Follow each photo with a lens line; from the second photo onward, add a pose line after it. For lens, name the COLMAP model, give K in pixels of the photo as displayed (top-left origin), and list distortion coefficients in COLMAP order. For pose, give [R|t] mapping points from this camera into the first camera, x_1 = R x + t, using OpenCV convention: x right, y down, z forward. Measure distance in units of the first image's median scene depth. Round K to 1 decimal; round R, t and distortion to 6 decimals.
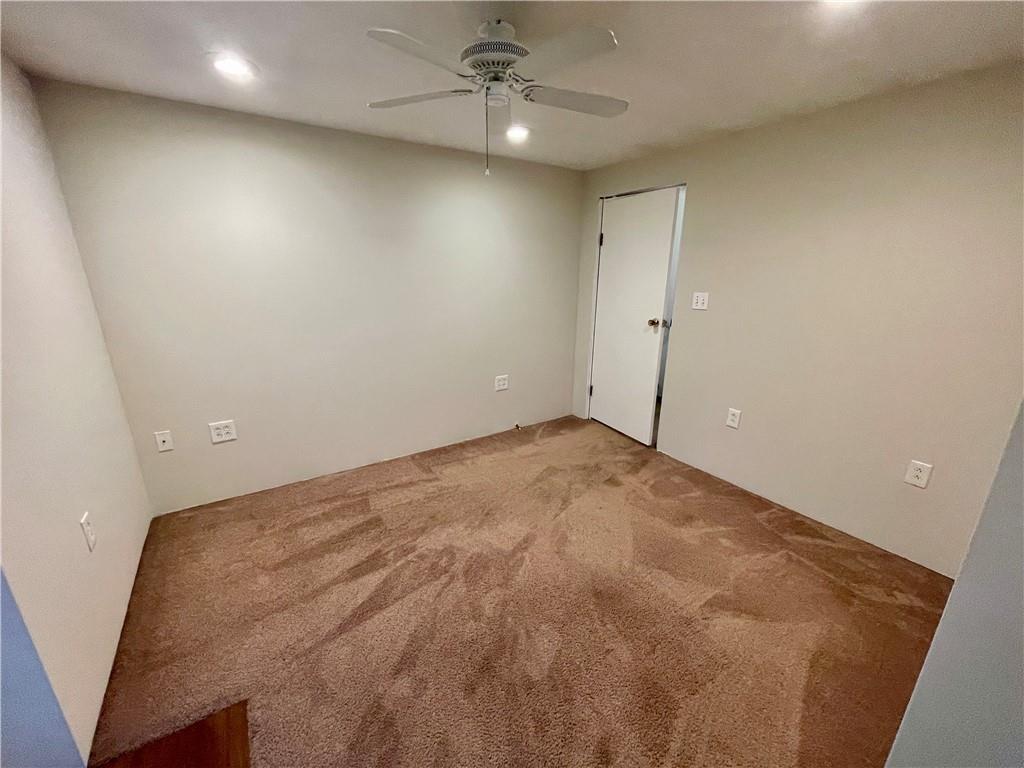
lens RADIAL K [[412.2, 0, 504.9], [0, 412.2, 387.2], [0, 0, 1]] dist [-0.002997, 0.000395]
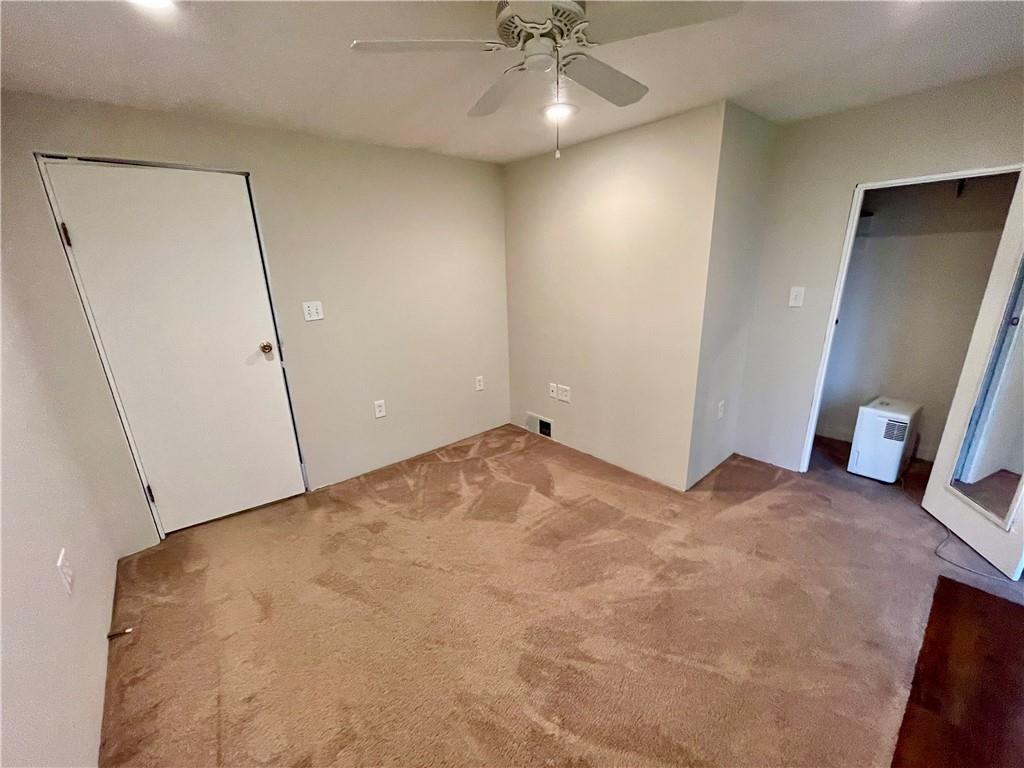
lens RADIAL K [[412.2, 0, 504.9], [0, 412.2, 387.2], [0, 0, 1]] dist [-0.002997, 0.000395]
pose [[-0.122803, -0.285402, 0.950508, -0.508453], [0.312855, 0.897789, 0.309993, -0.211308], [-0.941828, 0.335440, -0.020962, 0.683364]]
